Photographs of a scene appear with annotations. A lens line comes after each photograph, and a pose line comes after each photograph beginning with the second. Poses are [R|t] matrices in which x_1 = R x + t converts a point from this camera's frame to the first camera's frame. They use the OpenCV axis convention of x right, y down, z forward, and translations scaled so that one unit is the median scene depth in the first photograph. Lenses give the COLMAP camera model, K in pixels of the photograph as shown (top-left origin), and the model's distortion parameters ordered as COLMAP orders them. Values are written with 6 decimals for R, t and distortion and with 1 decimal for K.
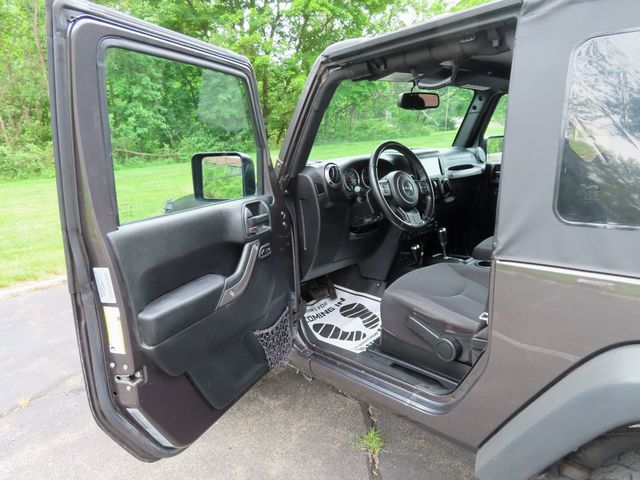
lens RADIAL K [[455.9, 0, 316.2], [0, 455.9, 241.2], [0, 0, 1]] dist [-0.011237, 0.006790]
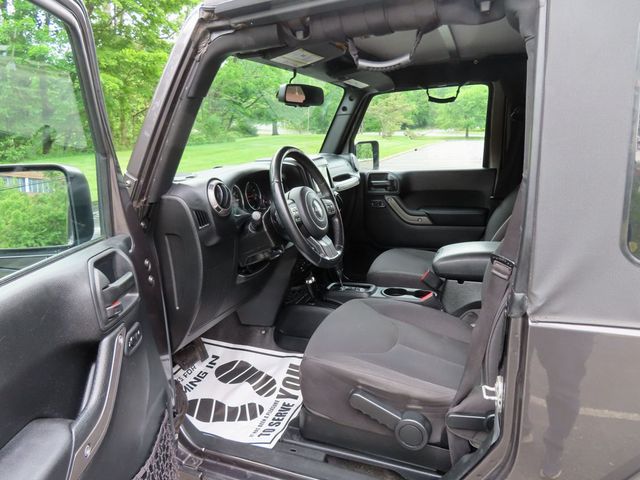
lens RADIAL K [[455.9, 0, 315.4], [0, 455.9, 239.5], [0, 0, 1]] dist [-0.011237, 0.006790]
pose [[0.913374, -0.075443, 0.400071, -0.102533], [0.082093, 0.996625, 0.000518, -0.069033], [-0.398760, 0.032370, 0.916484, 0.326694]]
